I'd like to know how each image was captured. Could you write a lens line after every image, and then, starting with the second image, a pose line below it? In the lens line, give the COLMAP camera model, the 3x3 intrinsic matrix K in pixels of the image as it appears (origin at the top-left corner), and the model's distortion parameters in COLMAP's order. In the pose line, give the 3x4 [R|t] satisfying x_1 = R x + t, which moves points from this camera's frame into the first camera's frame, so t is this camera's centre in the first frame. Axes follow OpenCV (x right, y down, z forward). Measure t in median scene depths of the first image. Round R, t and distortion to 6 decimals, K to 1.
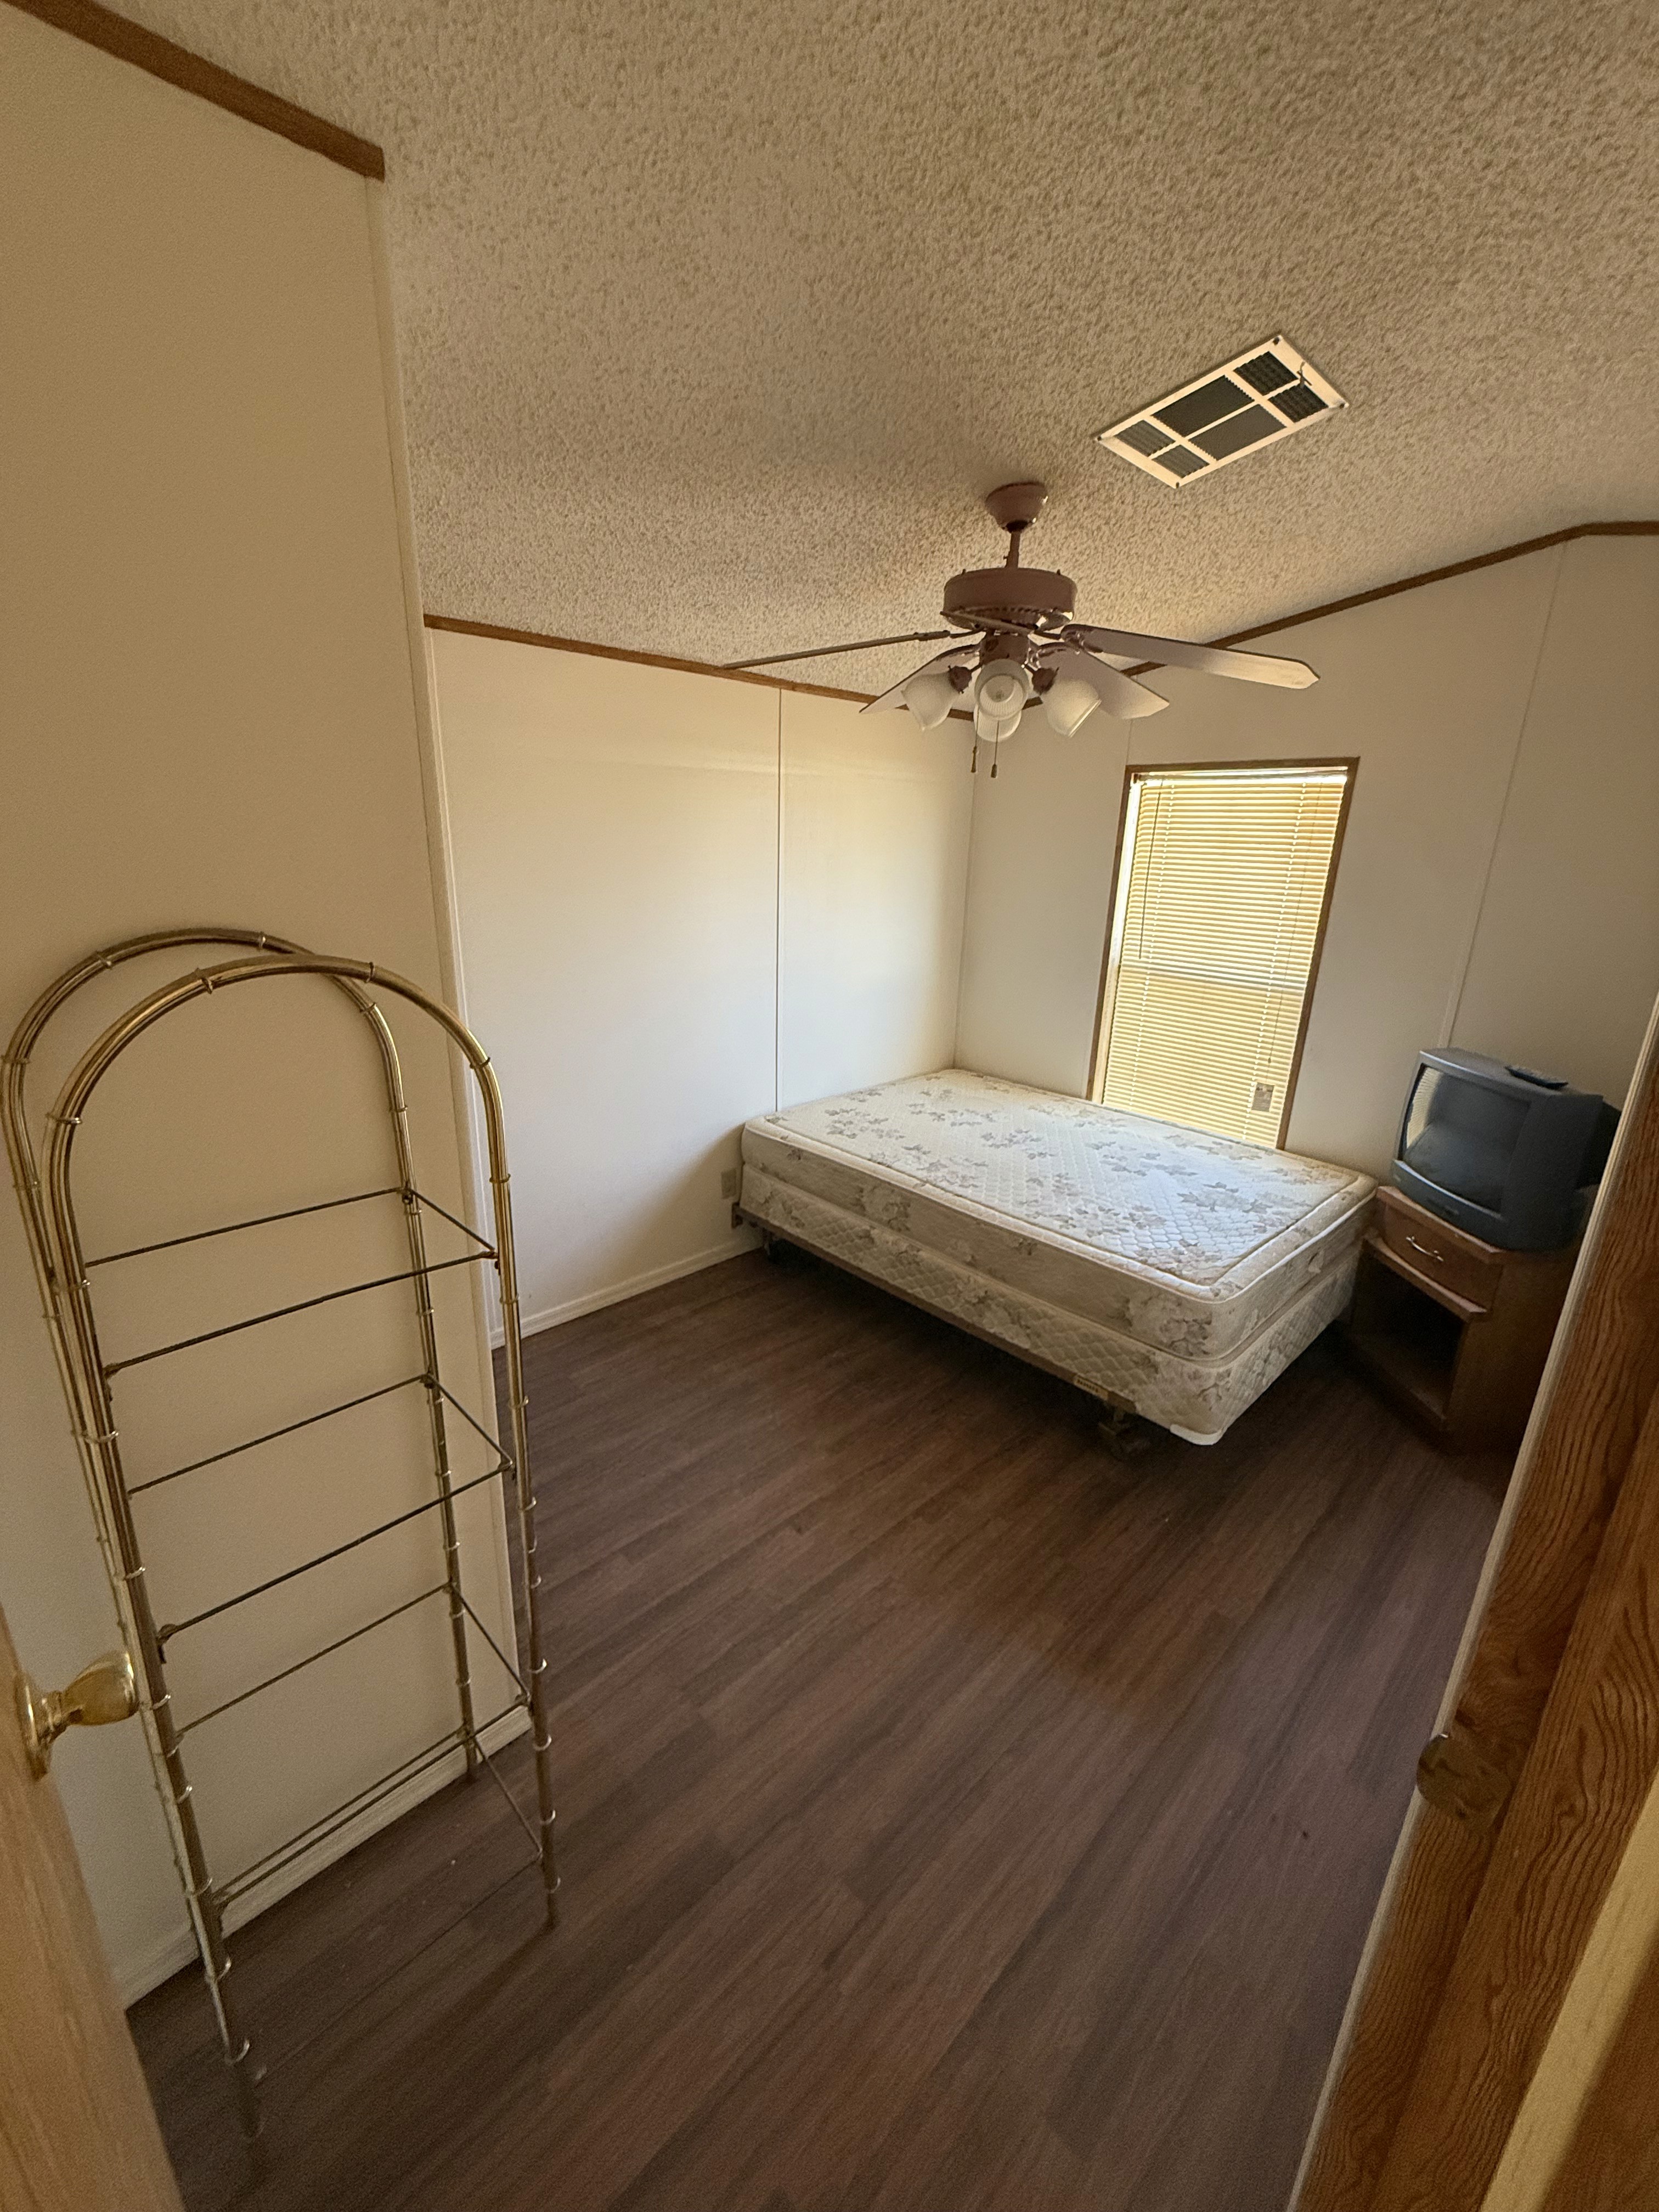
lens RADIAL K [[884.9, 0, 829.5], [0, 884.9, 1106.0], [0, 0, 1]] dist [-0.002573, -0.000482]
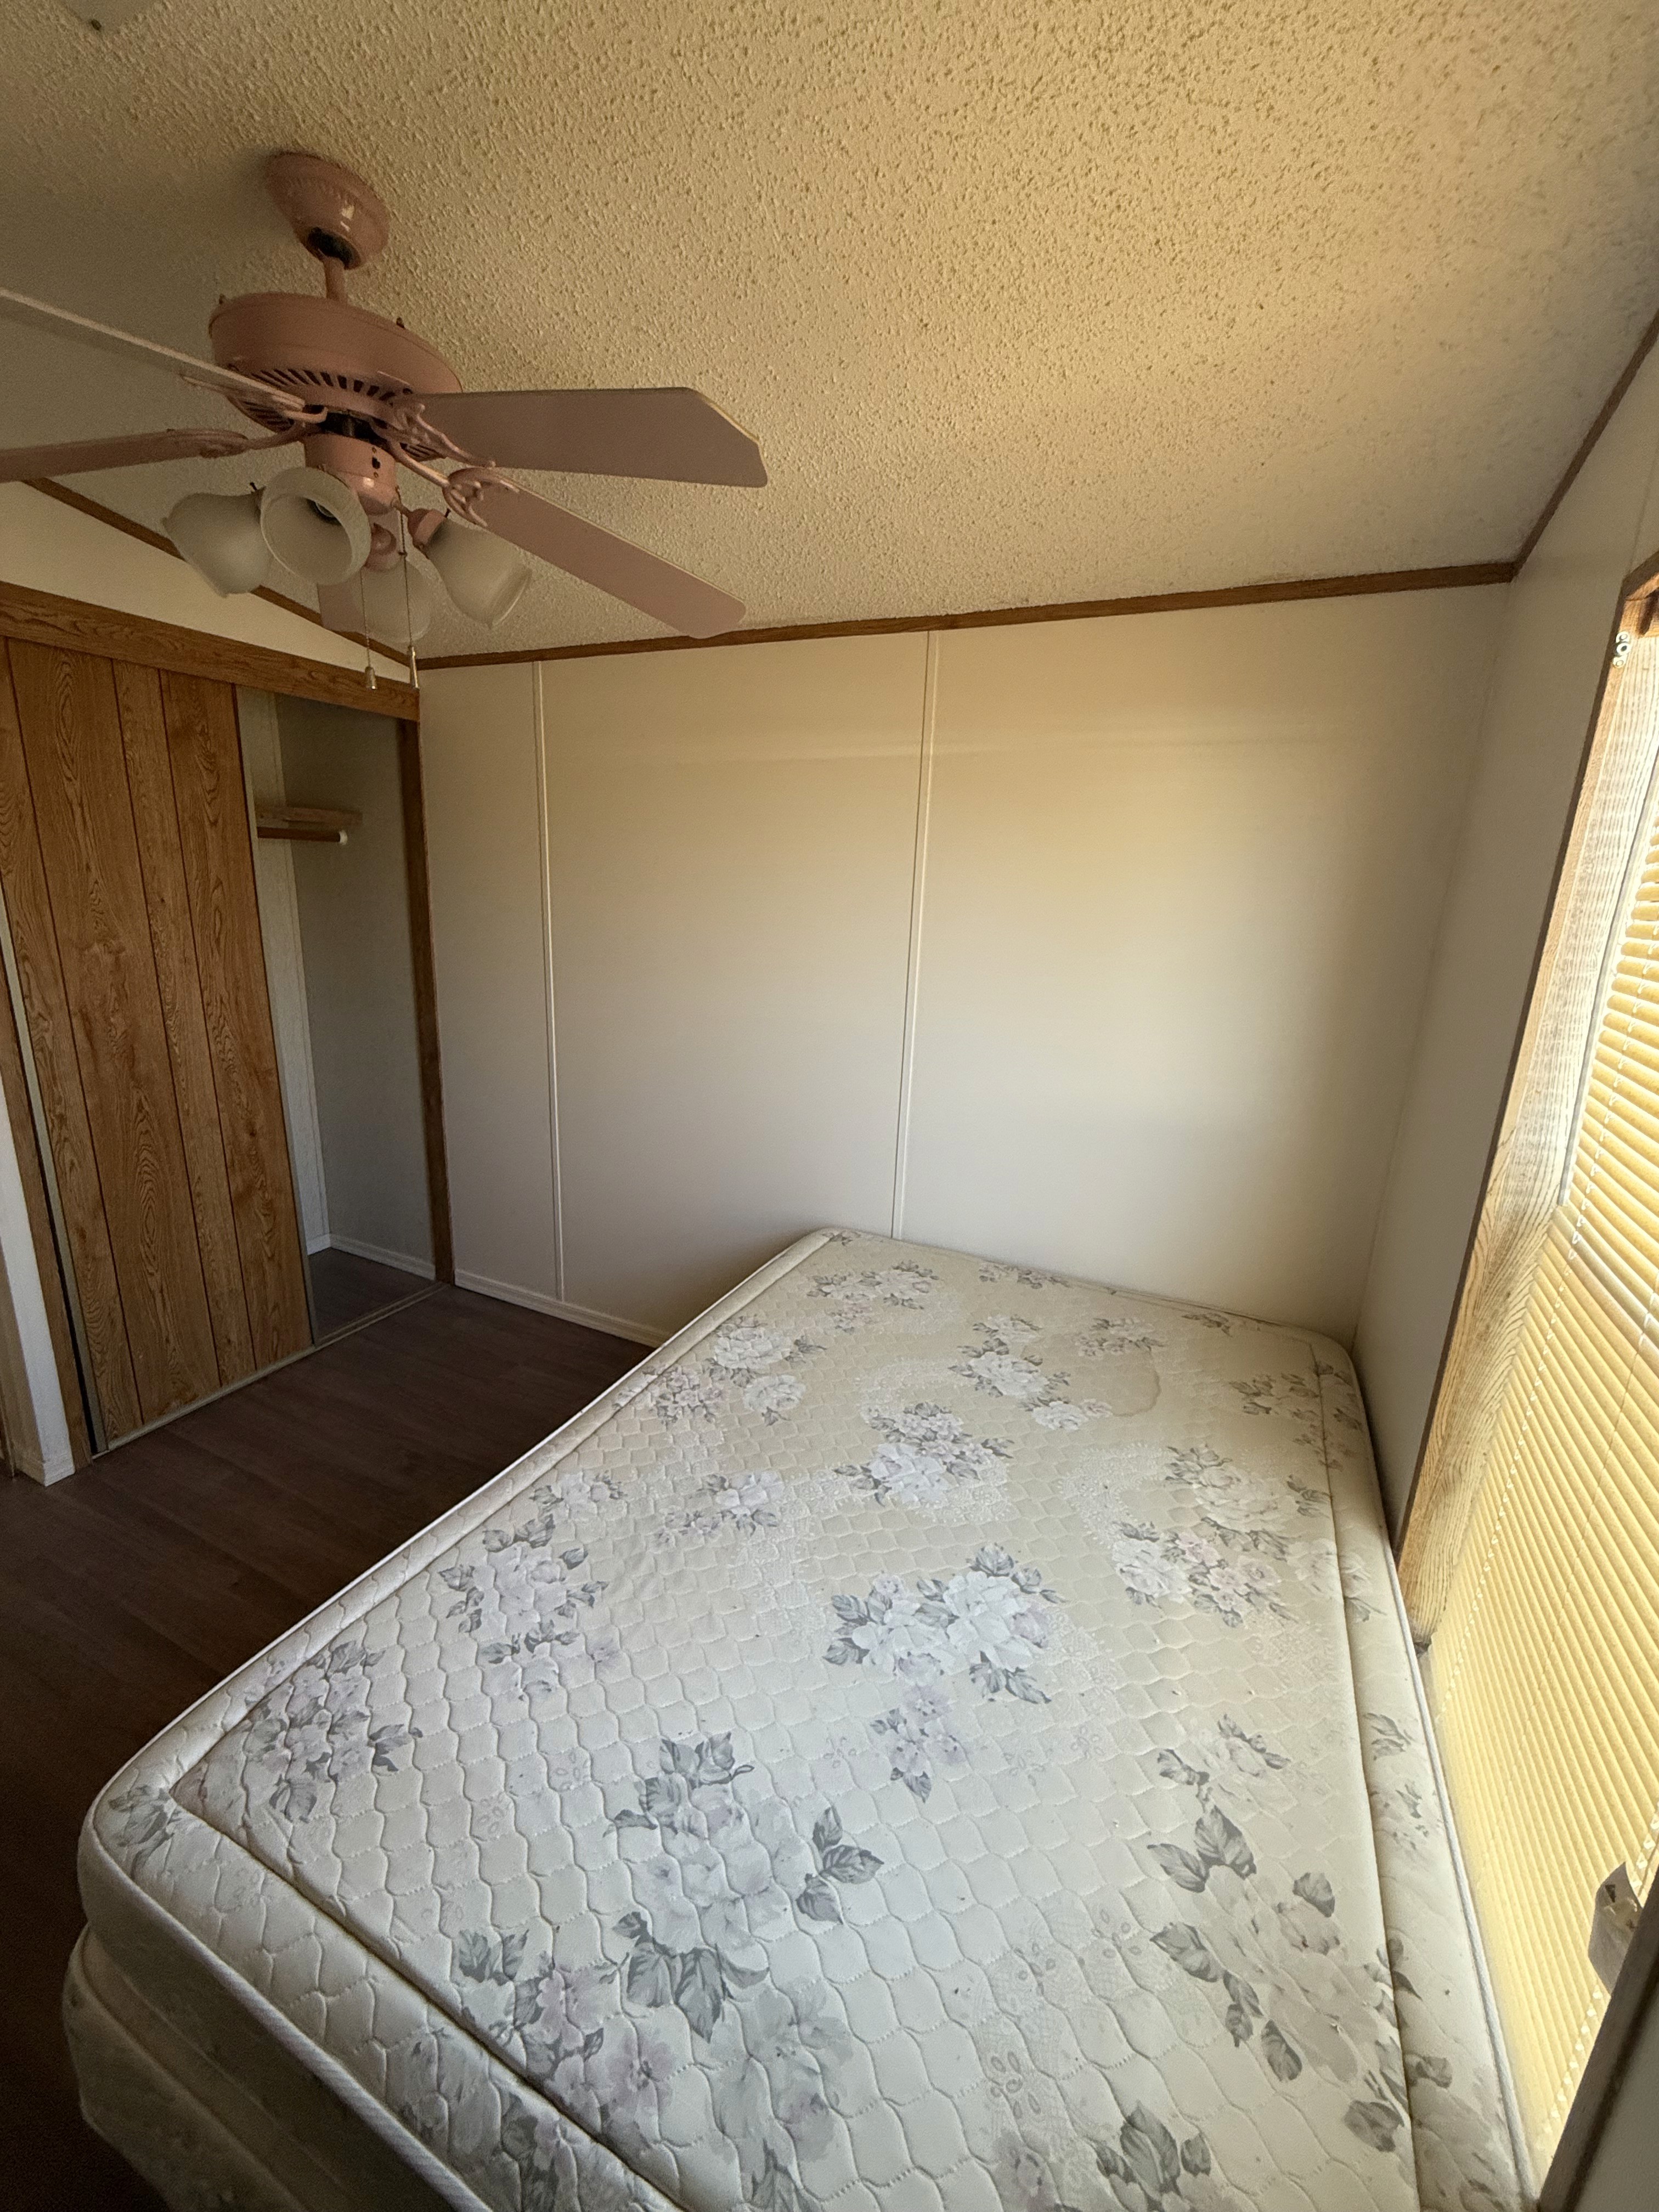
lens RADIAL K [[884.9, 0, 829.5], [0, 884.9, 1106.0], [0, 0, 1]] dist [-0.002573, -0.000482]
pose [[0.349578, 0.224482, -0.909617, 0.597016], [-0.311353, 0.943529, 0.113194, -0.174252], [0.883660, 0.243642, 0.399730, 0.728387]]
